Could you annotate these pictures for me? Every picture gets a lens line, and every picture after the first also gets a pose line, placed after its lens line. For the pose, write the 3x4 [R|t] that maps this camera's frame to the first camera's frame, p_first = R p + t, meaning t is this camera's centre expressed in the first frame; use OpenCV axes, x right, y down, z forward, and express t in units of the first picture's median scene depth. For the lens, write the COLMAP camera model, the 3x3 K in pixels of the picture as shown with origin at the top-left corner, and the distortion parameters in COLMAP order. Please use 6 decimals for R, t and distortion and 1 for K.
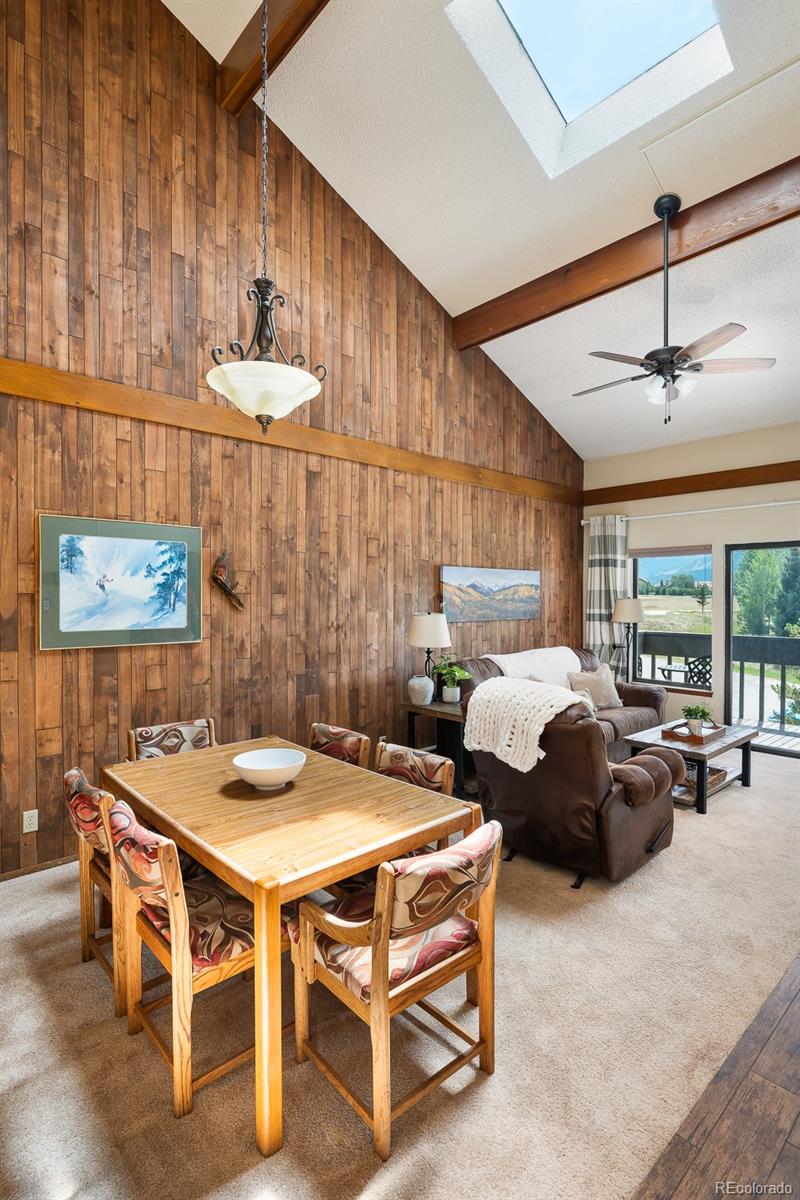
lens RADIAL K [[582.7, 0, 391.4], [0, 582.7, 601.8], [0, 0, 1]] dist [-0.000747, -0.000430]
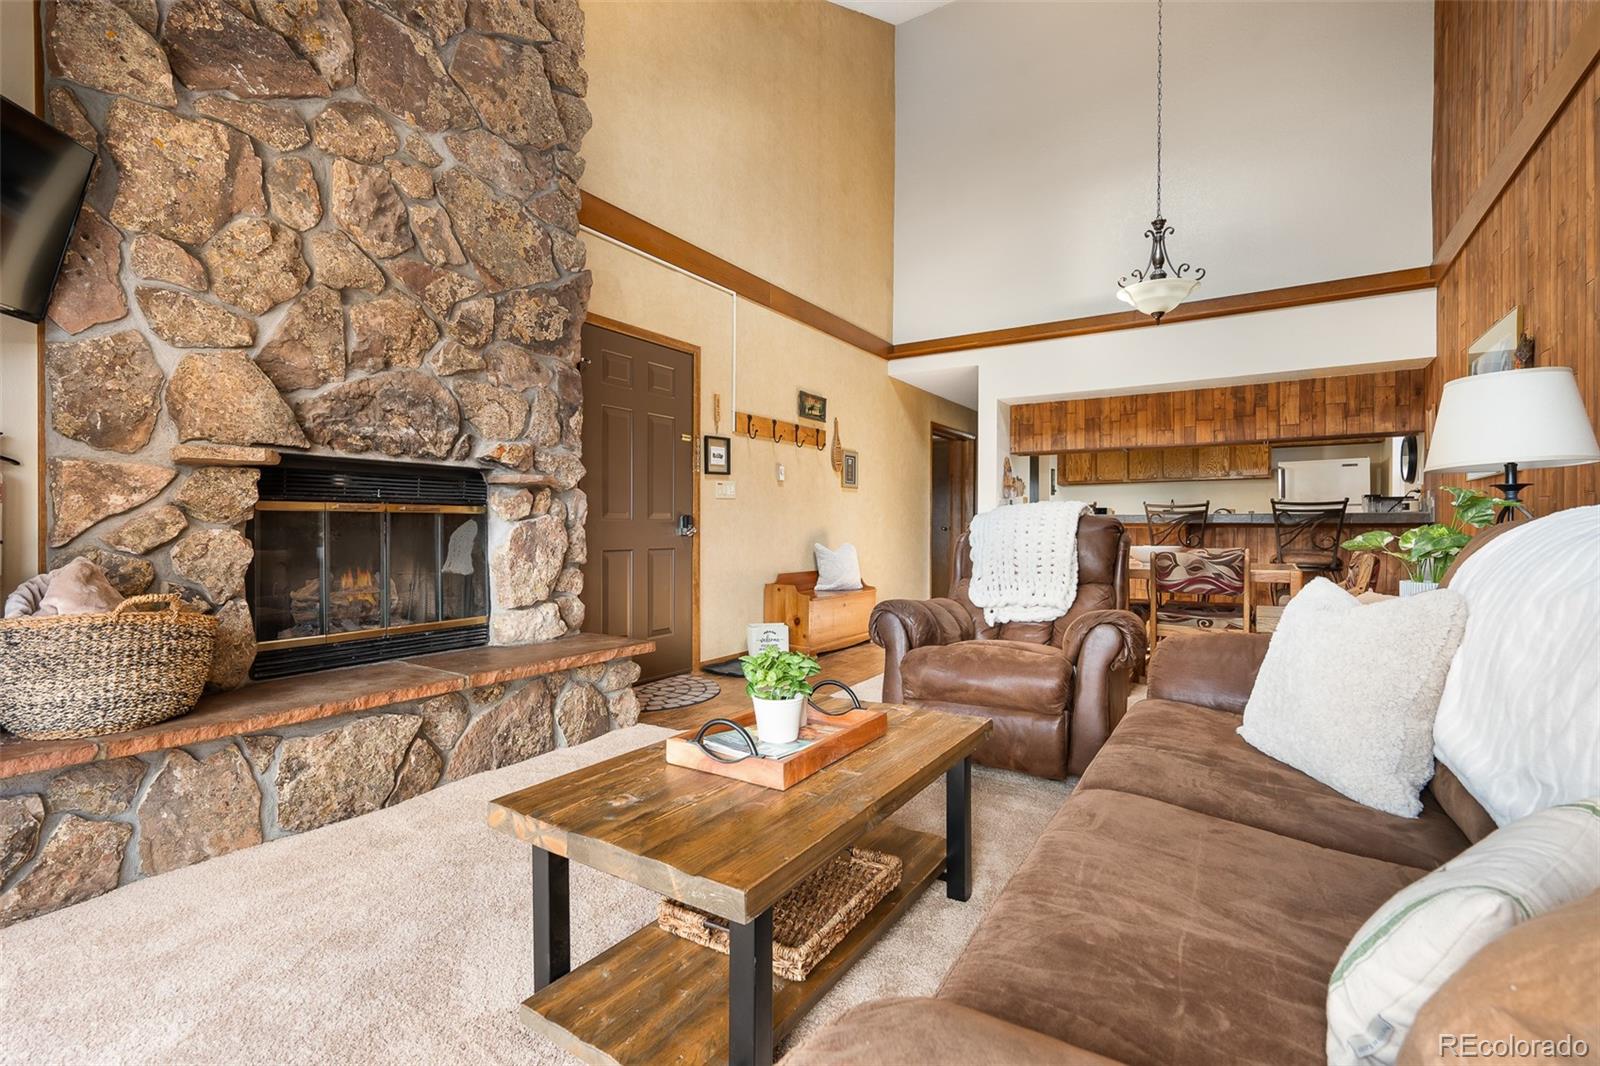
lens RADIAL K [[715.2, 0, 787.8], [0, 715.2, 534.0], [0, 0, 1]] dist [0.000800, 0.000188]
pose [[-0.967315, -0.000194, -0.253576, 0.590511], [-0.005152, 0.999808, 0.018889, 0.108055], [0.253524, 0.019578, -0.967131, 1.296392]]
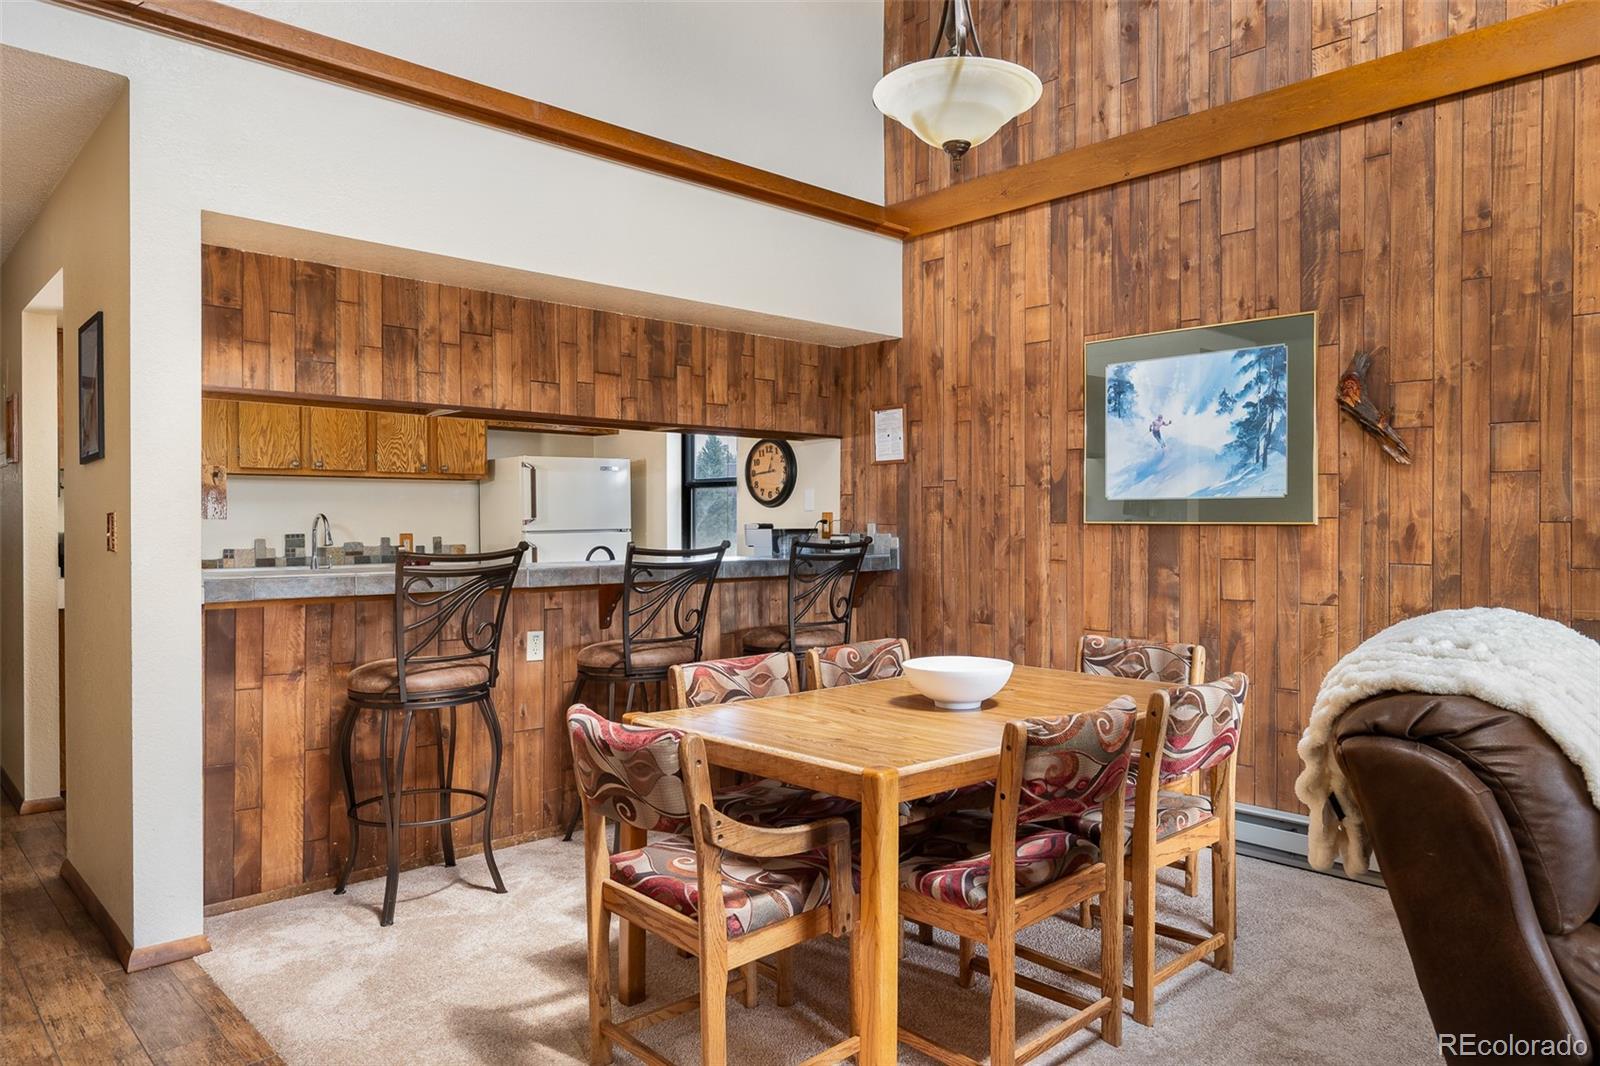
lens RADIAL K [[1051.0, 0, 818.5], [0, 1051.0, 531.6], [0, 0, 1]] dist [-0.002126, 0.002877]
pose [[0.031705, 0.008219, -0.999463, 0.504122], [-0.010077, 0.999918, 0.007903, 0.058525], [0.999446, 0.009821, 0.031785, 0.413864]]
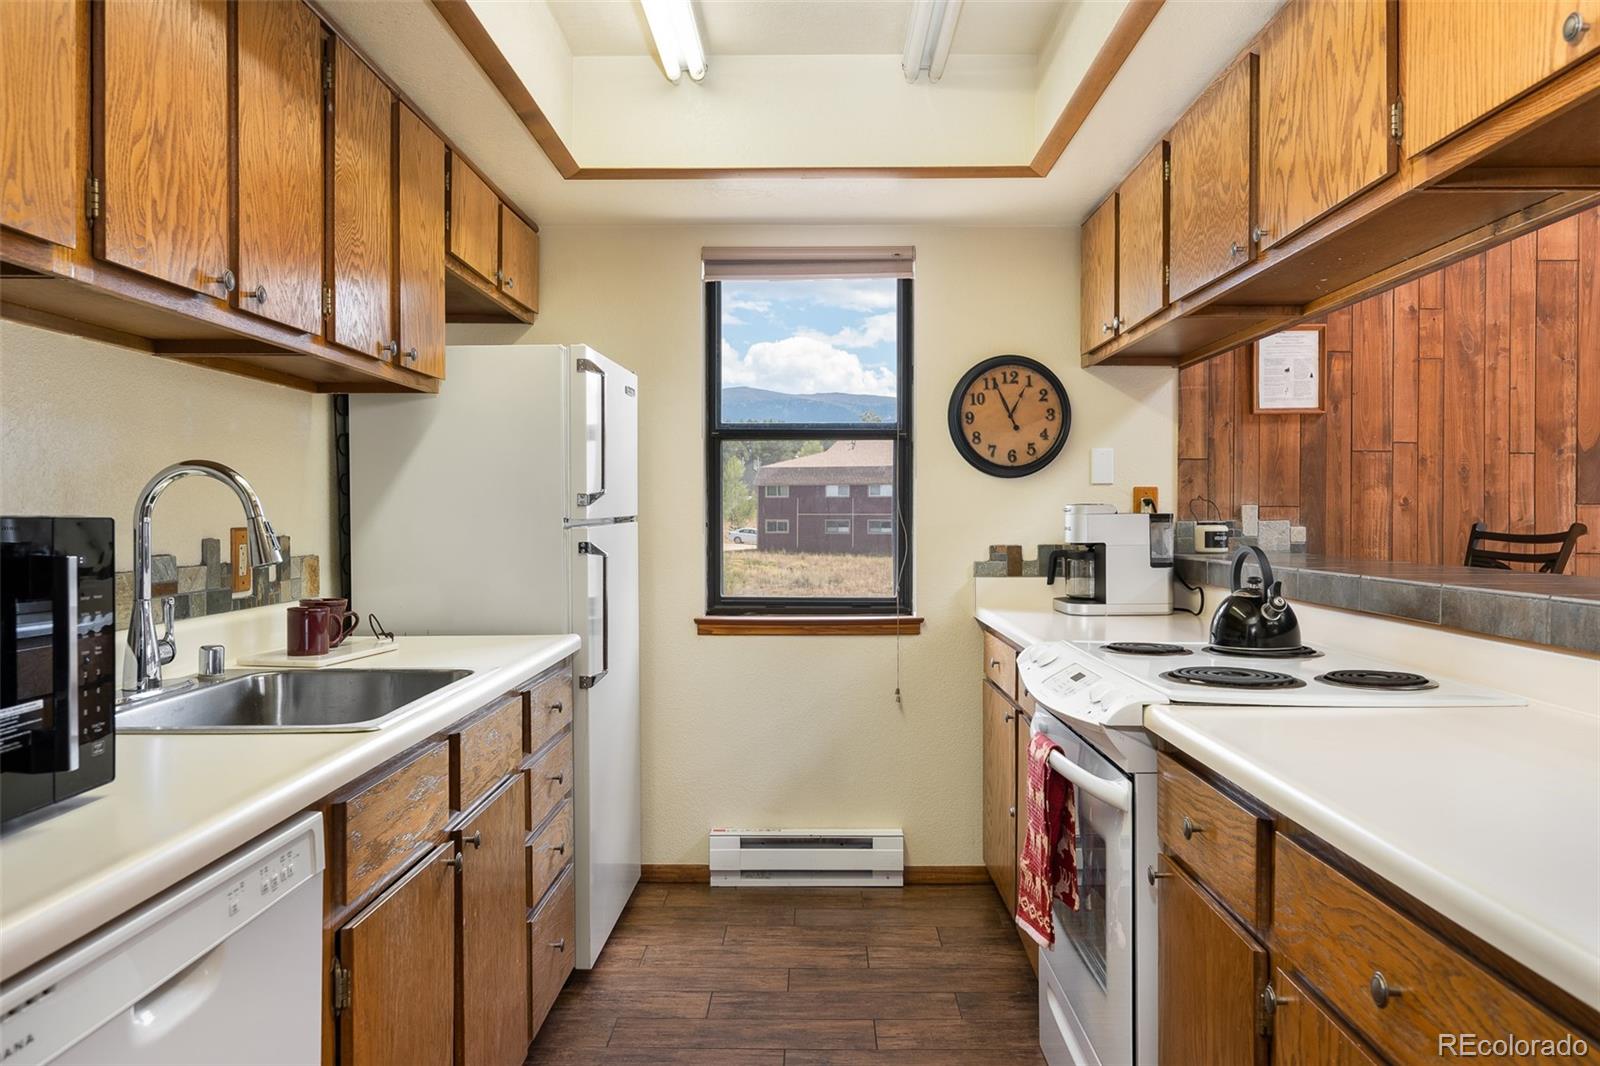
lens RADIAL K [[1145.1, 0, 803.3], [0, 1145.1, 531.7], [0, 0, 1]] dist [-0.003549, 0.001048]
pose [[0.736082, 0.007742, -0.676848, -0.300541], [-0.006185, 0.999970, 0.004712, 0.074626], [0.676864, 0.000717, 0.736108, -0.274485]]
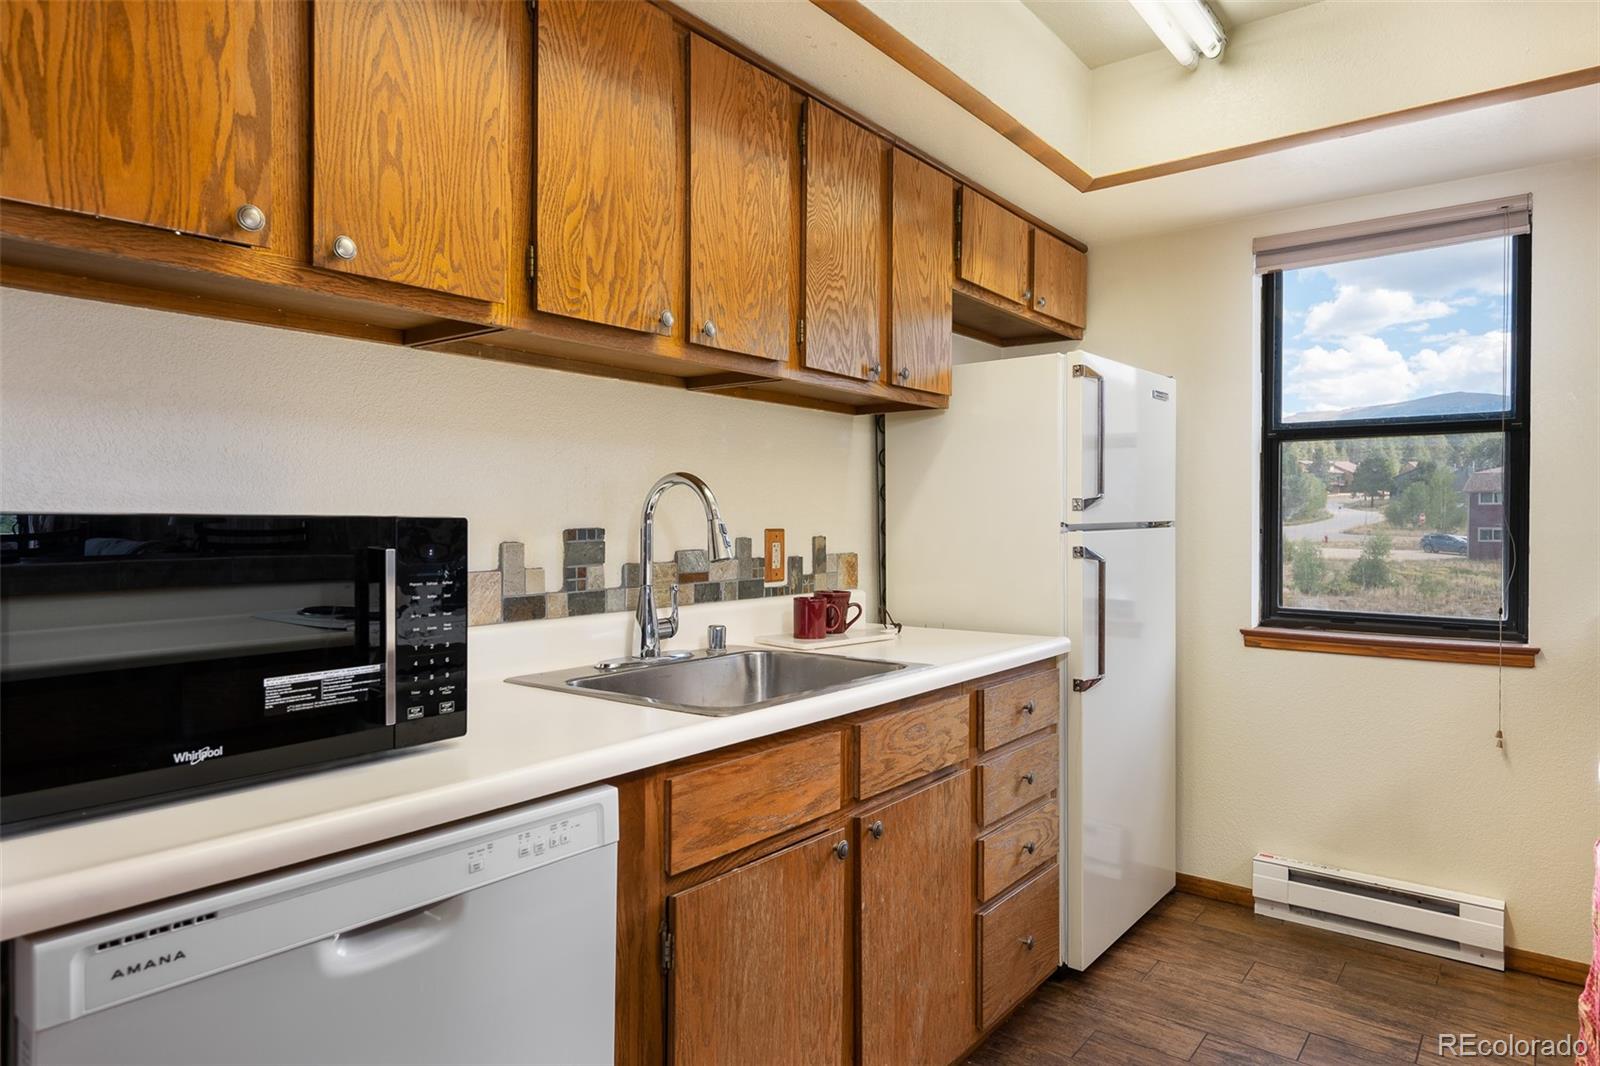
lens RADIAL K [[967.7, 0, 800.0], [0, 967.7, 533.0], [0, 0, 1]] dist [-0.001531, 0.000069]
pose [[0.176832, 0.011566, -0.984173, -0.314226], [-0.014886, 0.999848, 0.009076, 0.073944], [0.984129, 0.013045, 0.176977, -0.143419]]
